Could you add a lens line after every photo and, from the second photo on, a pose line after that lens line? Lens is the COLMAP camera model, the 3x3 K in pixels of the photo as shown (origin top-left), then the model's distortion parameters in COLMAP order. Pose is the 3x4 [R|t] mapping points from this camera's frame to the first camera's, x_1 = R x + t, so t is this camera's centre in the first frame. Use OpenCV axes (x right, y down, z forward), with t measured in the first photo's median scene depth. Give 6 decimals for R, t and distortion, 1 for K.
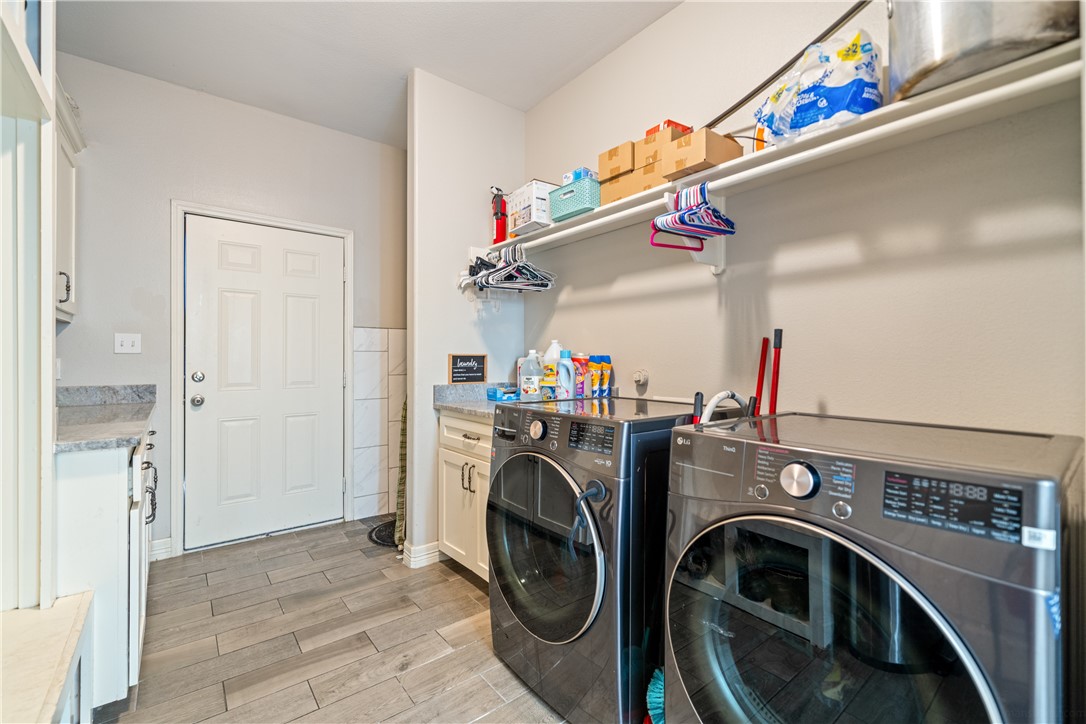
lens RADIAL K [[470.6, 0, 542.2], [0, 470.6, 358.9], [0, 0, 1]] dist [0.000289, 0.000026]
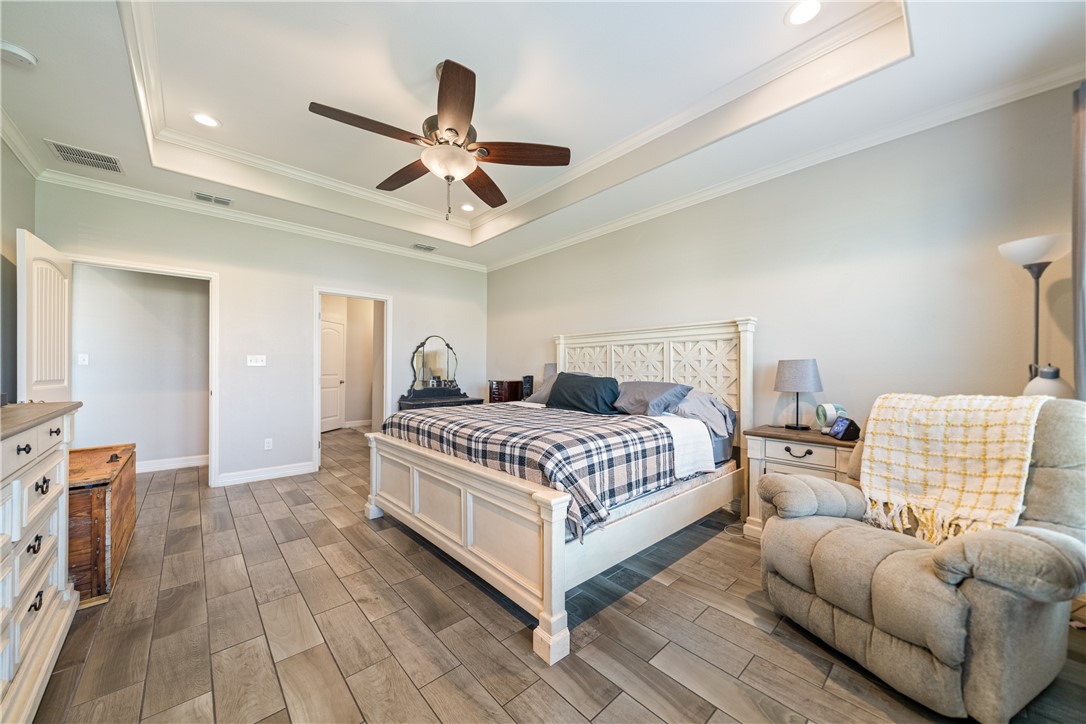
lens RADIAL K [[383.8, 0, 539.3], [0, 383.8, 362.1], [0, 0, 1]] dist [0.000619, 0.000019]
pose [[0.073336, -0.004545, -0.997297, 0.299632], [-0.004819, 0.999976, -0.004912, -0.008713], [0.997296, 0.005166, 0.073312, 0.755067]]
